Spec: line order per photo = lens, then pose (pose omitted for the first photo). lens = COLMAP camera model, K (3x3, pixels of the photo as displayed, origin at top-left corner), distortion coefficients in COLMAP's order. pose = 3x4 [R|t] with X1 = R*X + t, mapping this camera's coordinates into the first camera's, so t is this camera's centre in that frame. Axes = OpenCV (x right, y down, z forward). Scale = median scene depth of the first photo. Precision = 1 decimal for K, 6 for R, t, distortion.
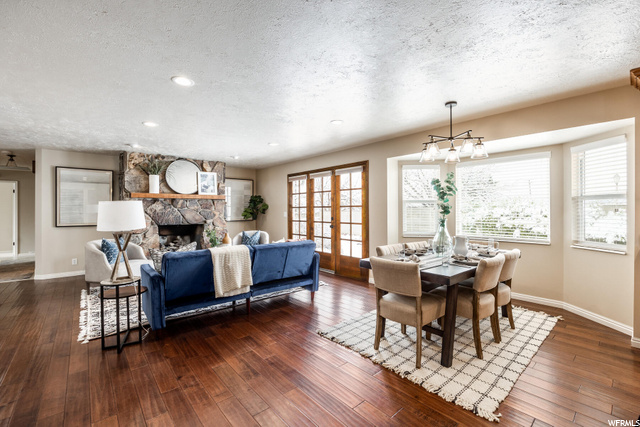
lens RADIAL K [[283.4, 0, 320.0], [0, 283.4, 213.5], [0, 0, 1]] dist [-0.002019, -0.000145]
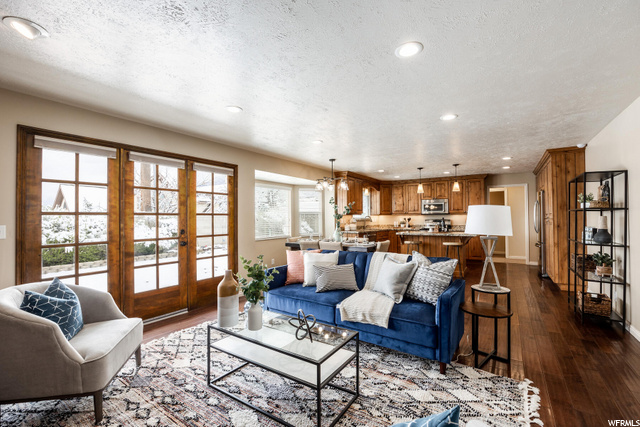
lens RADIAL K [[281.3, 0, 329.2], [0, 281.3, 214.4], [0, 0, 1]] dist [0.001200, 0.000219]
pose [[-0.301889, 0.014302, 0.953236, -0.771503], [0.019961, 0.999763, -0.008678, -0.011672], [-0.953134, 0.016408, -0.302103, 0.957958]]
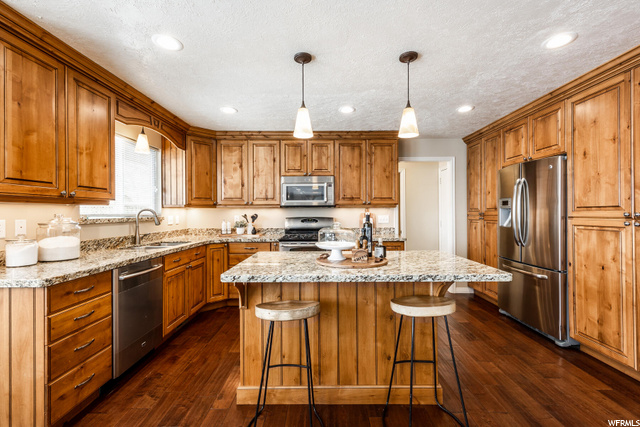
lens RADIAL K [[278.1, 0, 320.0], [0, 278.1, 213.5], [0, 0, 1]] dist [0.008770, -0.000086]
pose [[-0.762287, -0.000040, 0.647239, 0.074625], [0.011570, 0.999839, 0.013688, -0.006604], [-0.647136, 0.017922, -0.762164, 0.452264]]
